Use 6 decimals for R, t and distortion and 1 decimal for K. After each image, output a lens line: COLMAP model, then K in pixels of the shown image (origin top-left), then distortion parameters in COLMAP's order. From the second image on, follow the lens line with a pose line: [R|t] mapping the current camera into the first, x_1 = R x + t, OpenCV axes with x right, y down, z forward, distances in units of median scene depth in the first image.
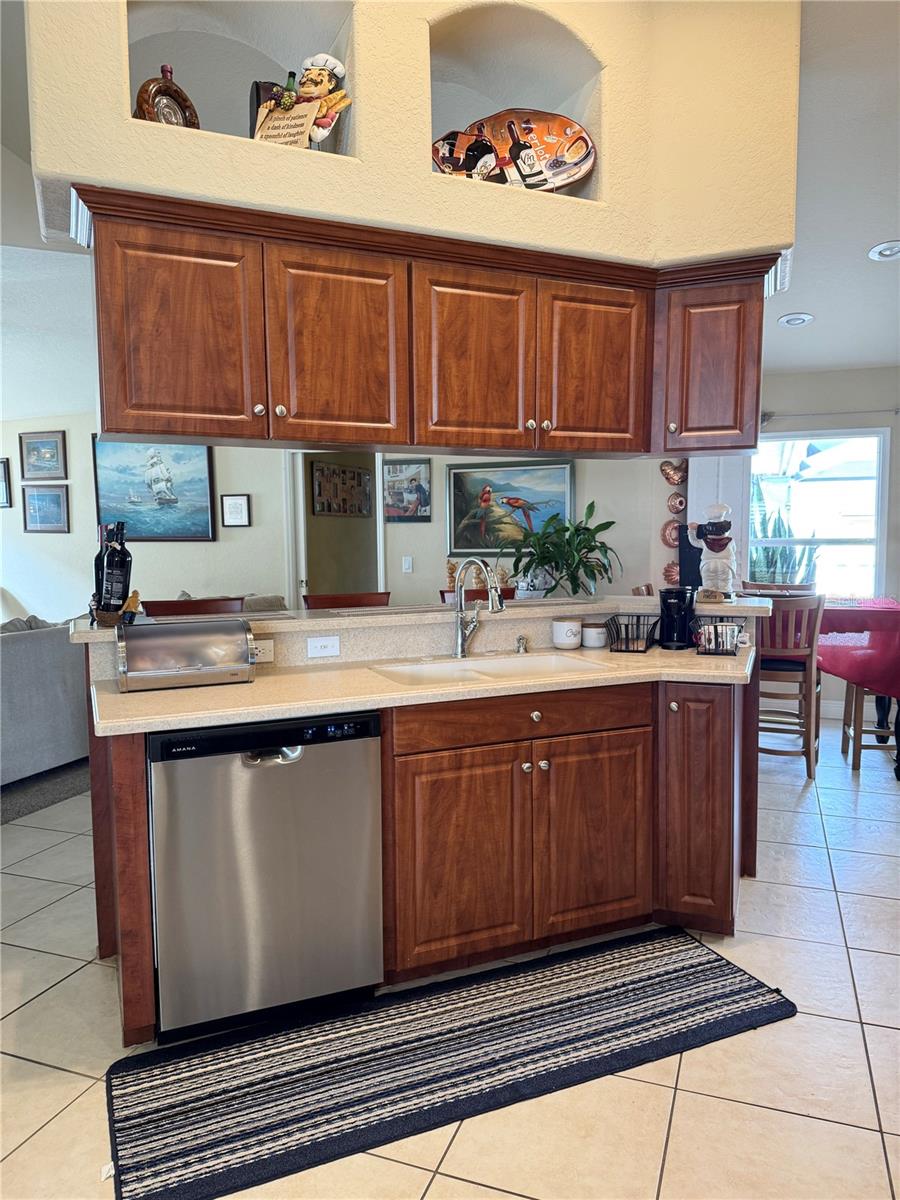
lens RADIAL K [[840.8, 0, 450.0], [0, 840.8, 600.0], [0, 0, 1]] dist [0.030561, -0.006331]
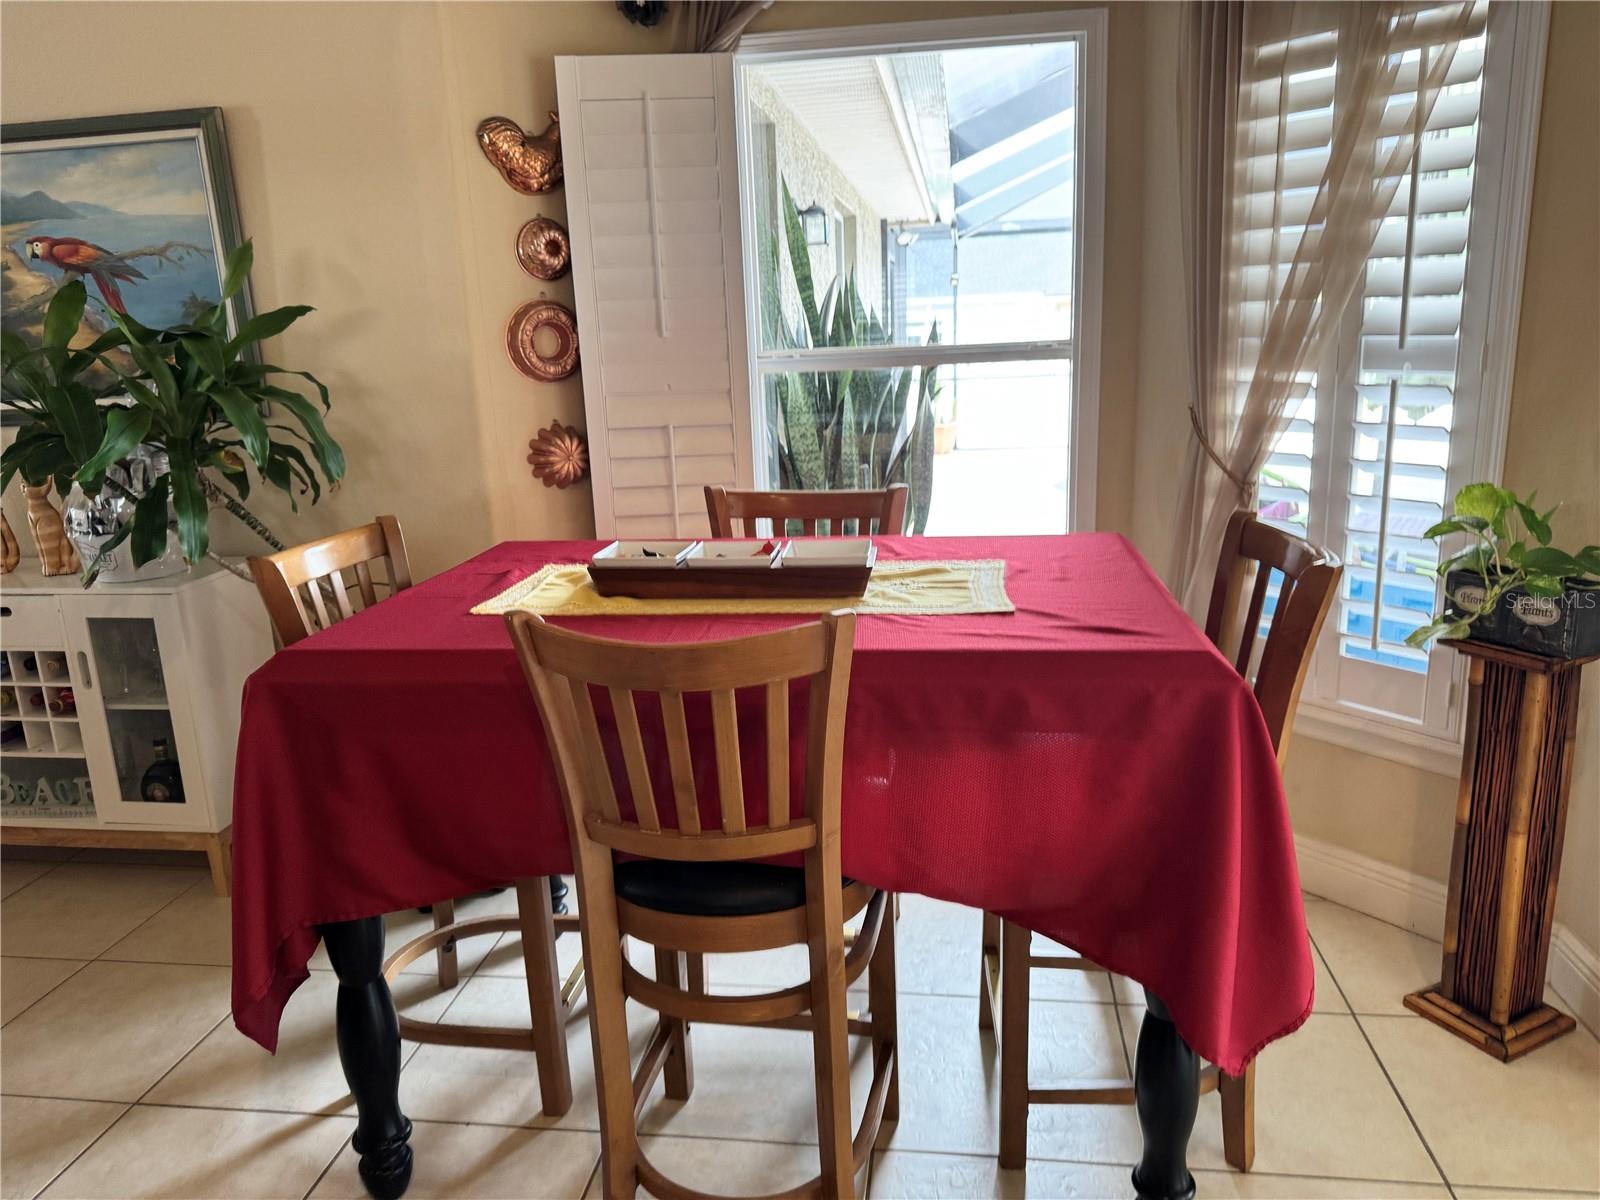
lens RADIAL K [[1121.0, 0, 800.0], [0, 1121.0, 600.0], [0, 0, 1]] dist [0.030561, -0.006331]
pose [[0.975233, -0.078663, 0.206720, 0.263382], [0.045903, 0.986252, 0.158744, -0.041712], [-0.216365, -0.145323, 0.965436, 0.511008]]
